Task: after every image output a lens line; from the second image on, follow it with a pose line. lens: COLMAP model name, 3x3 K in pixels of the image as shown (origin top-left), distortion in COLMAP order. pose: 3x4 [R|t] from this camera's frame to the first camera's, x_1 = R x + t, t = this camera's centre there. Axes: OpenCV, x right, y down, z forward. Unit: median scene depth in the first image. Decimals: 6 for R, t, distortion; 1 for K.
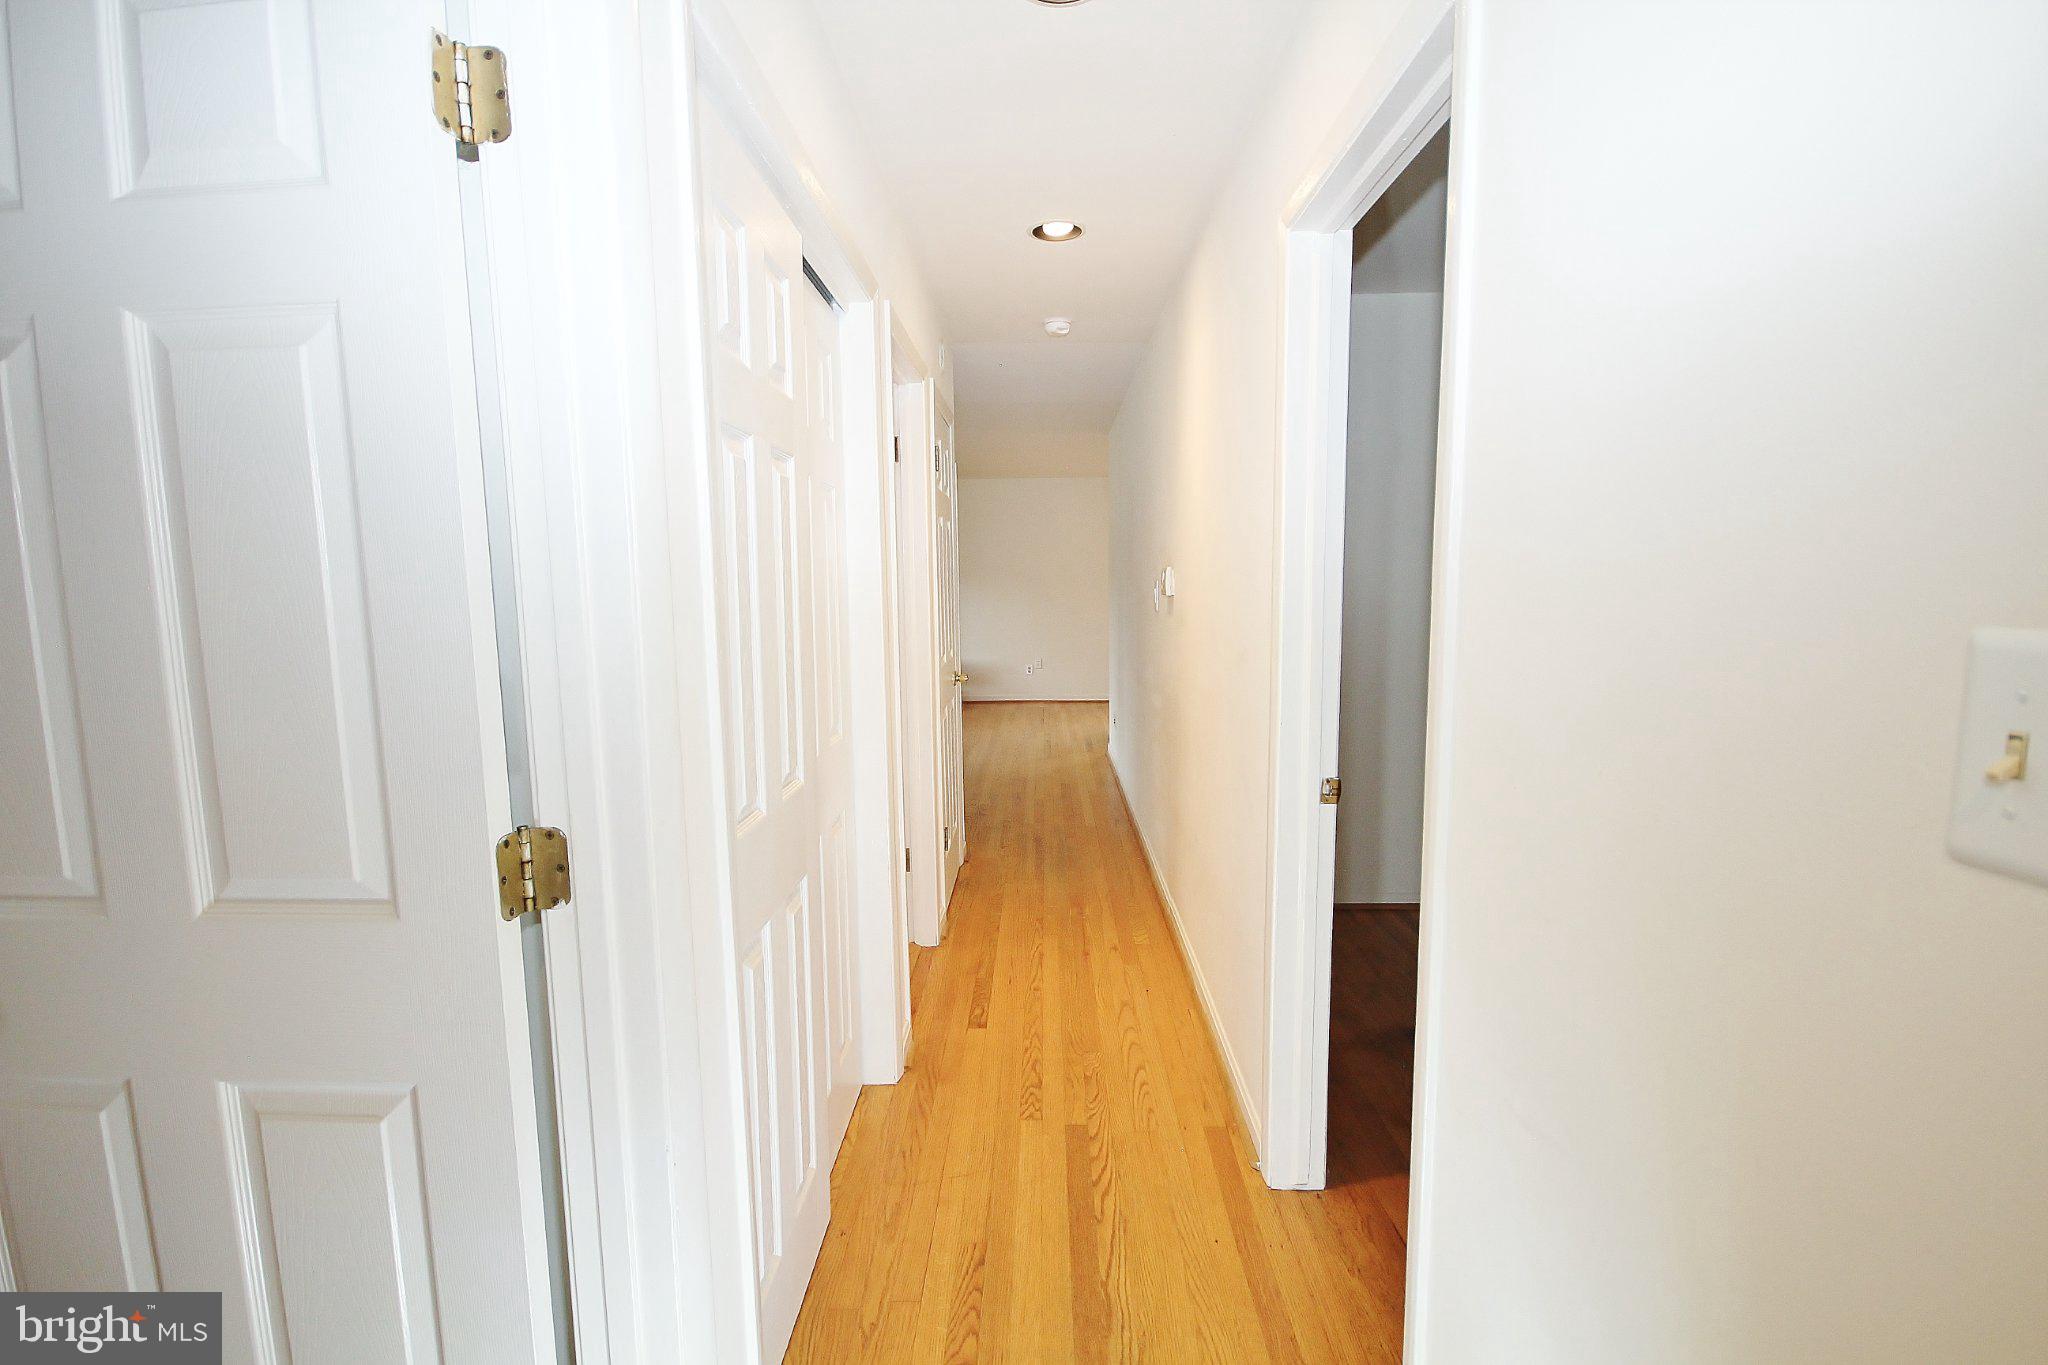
lens RADIAL K [[947.6, 0, 1021.4], [0, 947.6, 697.0], [0, 0, 1]] dist [0.009201, -0.008042]
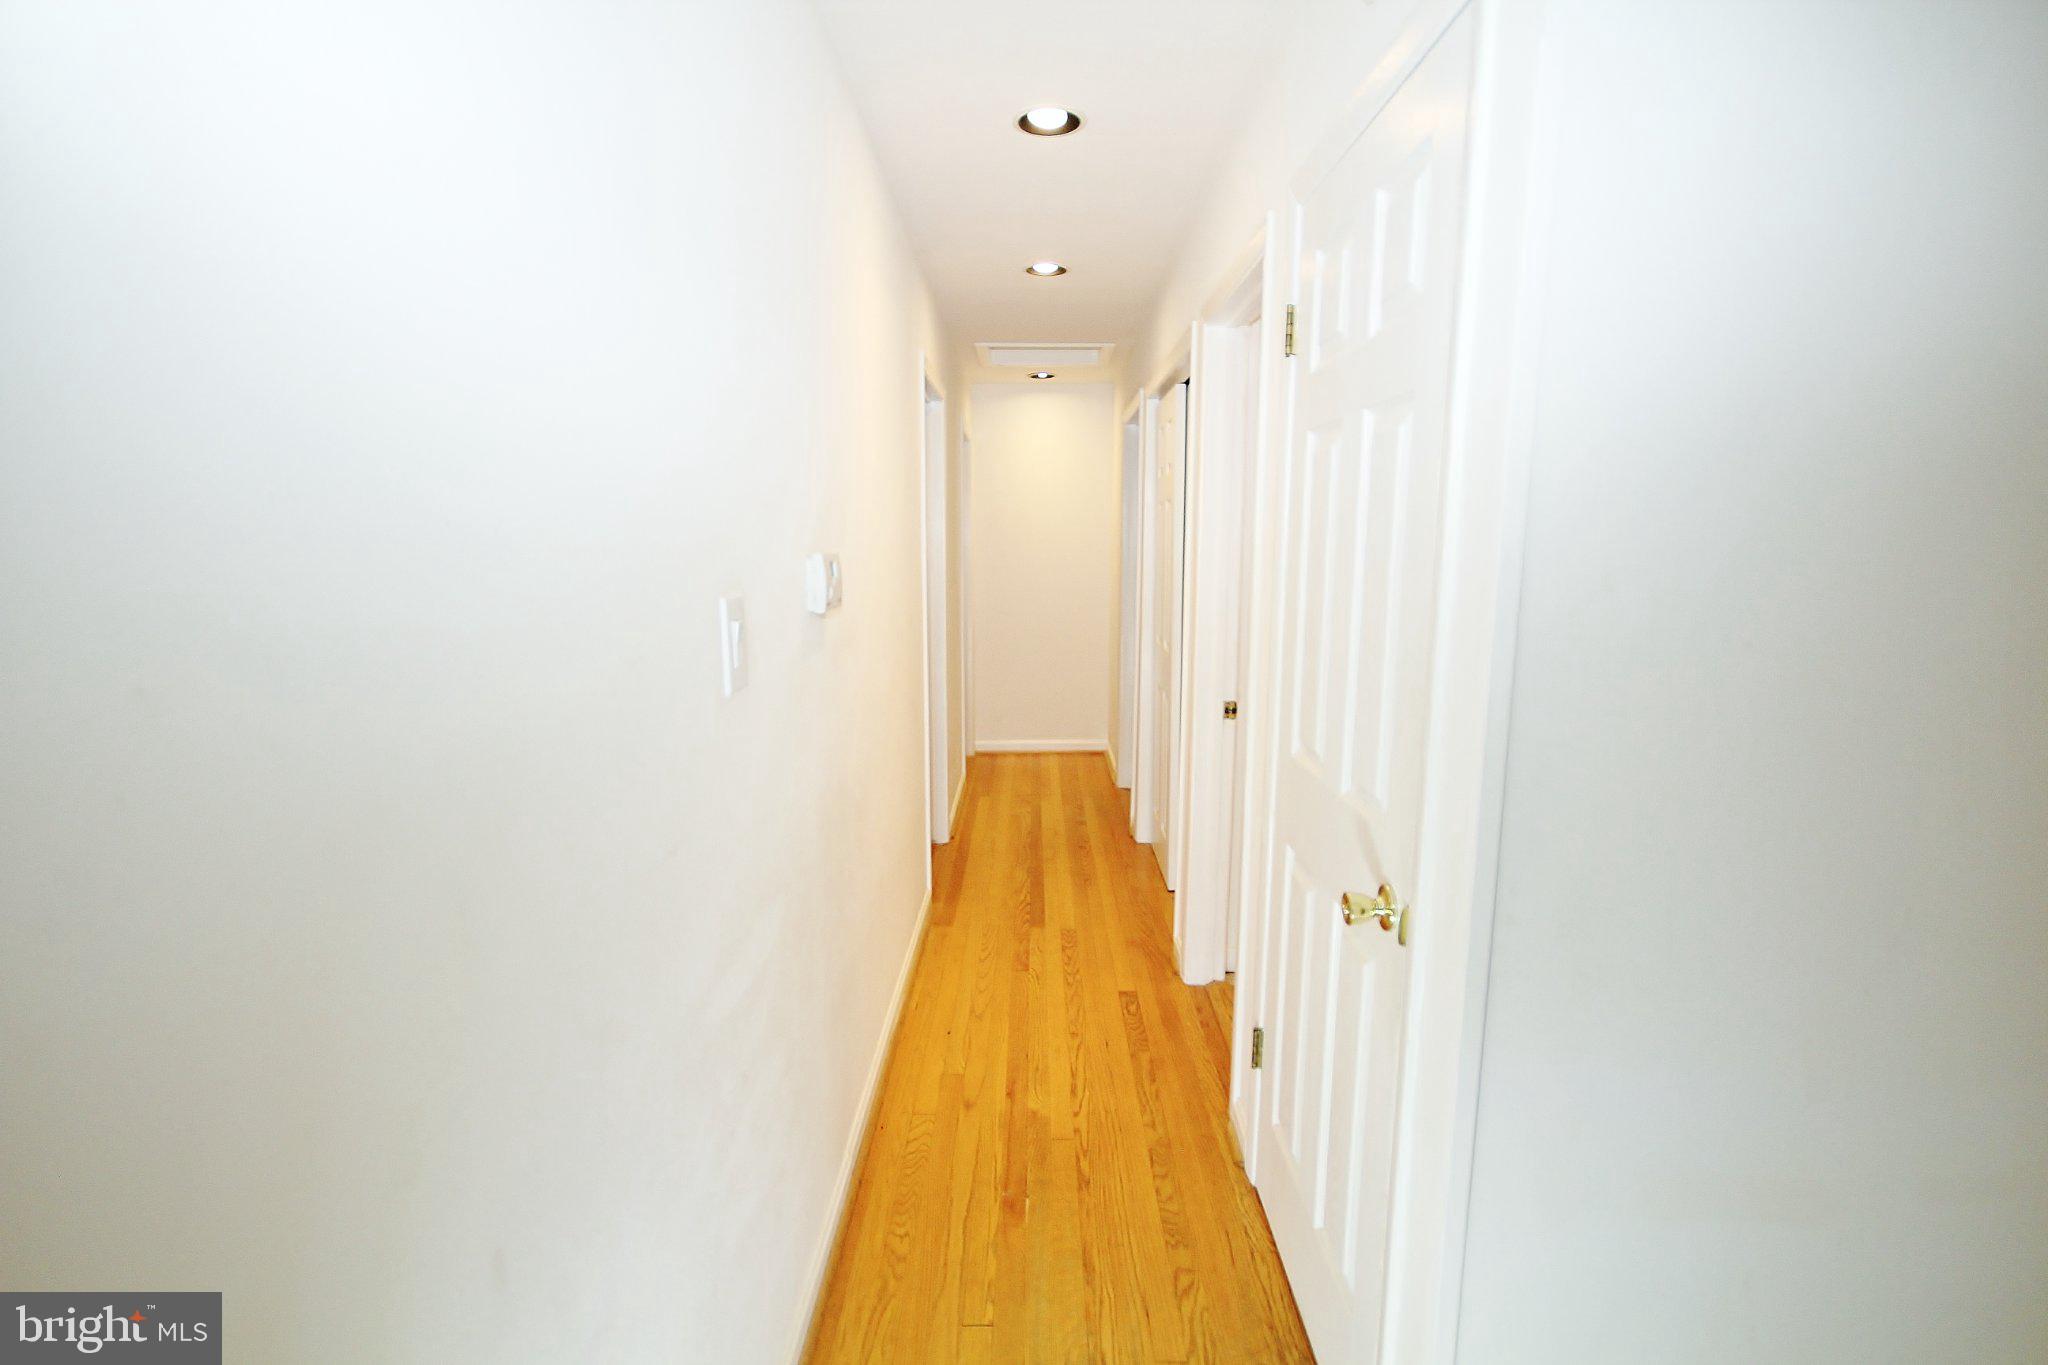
lens RADIAL K [[947.6, 0, 1021.4], [0, 947.6, 697.0], [0, 0, 1]] dist [0.009201, -0.008042]
pose [[-0.999868, 0.013336, -0.009300, 0.073603], [0.010196, 0.959878, 0.280234, -0.252437], [0.012664, 0.280102, -0.959887, 1.867868]]
